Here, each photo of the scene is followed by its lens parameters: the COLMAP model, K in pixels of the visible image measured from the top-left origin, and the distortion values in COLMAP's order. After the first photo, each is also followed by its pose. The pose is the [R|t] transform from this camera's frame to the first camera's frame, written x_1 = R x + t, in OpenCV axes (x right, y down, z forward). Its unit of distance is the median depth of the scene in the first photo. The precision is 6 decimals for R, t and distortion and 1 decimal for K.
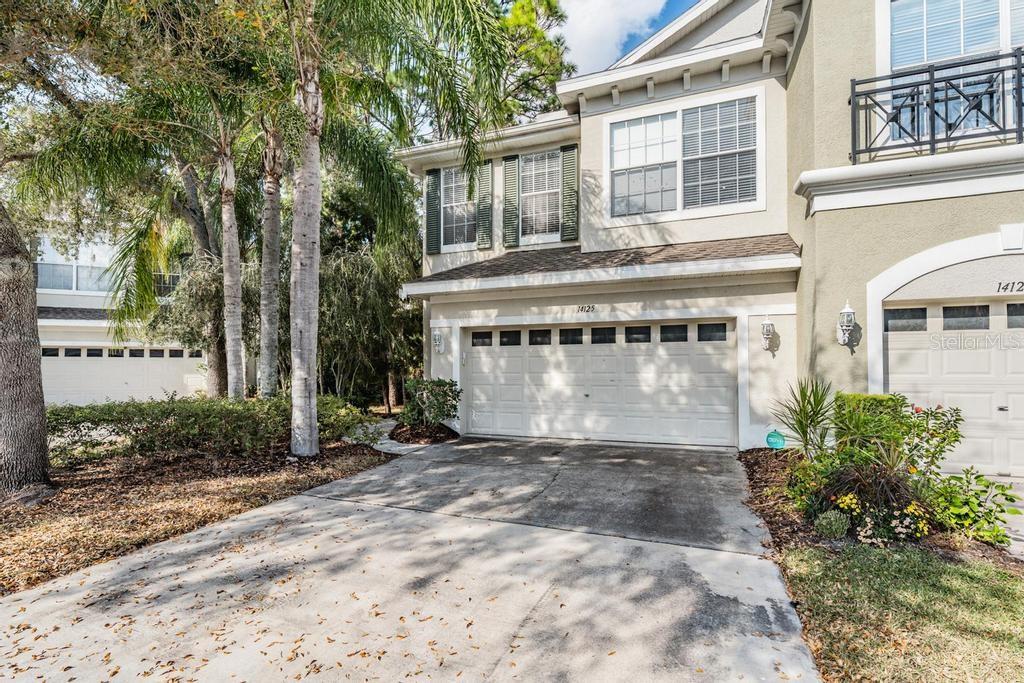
lens RADIAL K [[468.7, 0, 512.1], [0, 468.7, 367.0], [0, 0, 1]] dist [-0.000814, -0.000289]
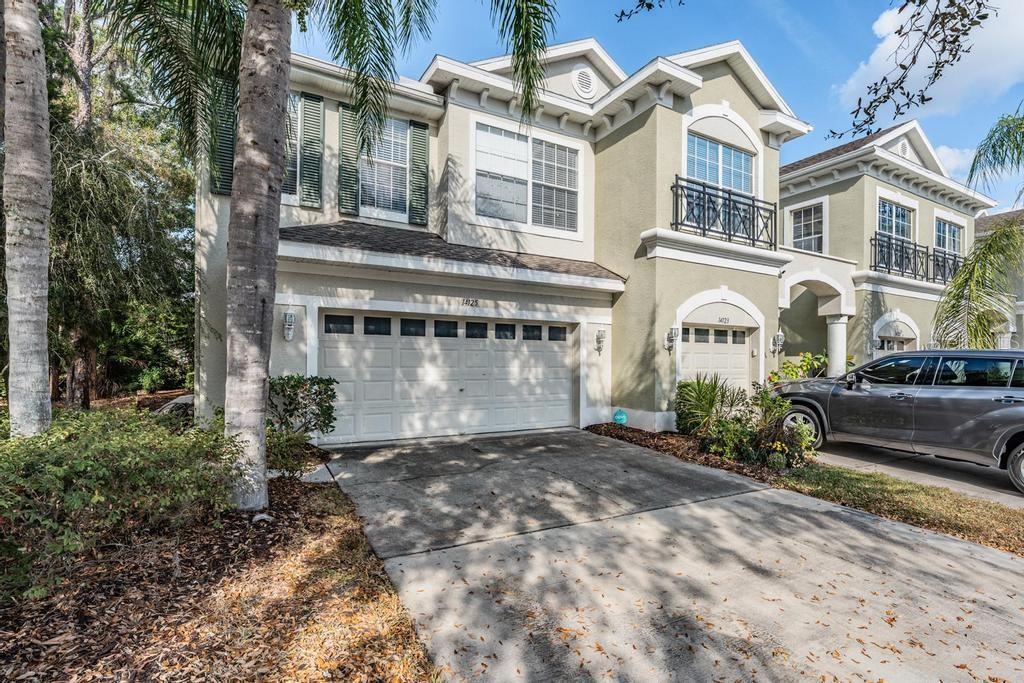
lens RADIAL K [[467.8, 0, 512.2], [0, 467.8, 361.6], [0, 0, 1]] dist [0.000635, -0.000049]
pose [[0.648739, 0.007289, 0.760976, -0.572936], [-0.015093, 0.999881, 0.003290, -0.004211], [-0.760861, -0.013620, 0.648772, 0.308239]]
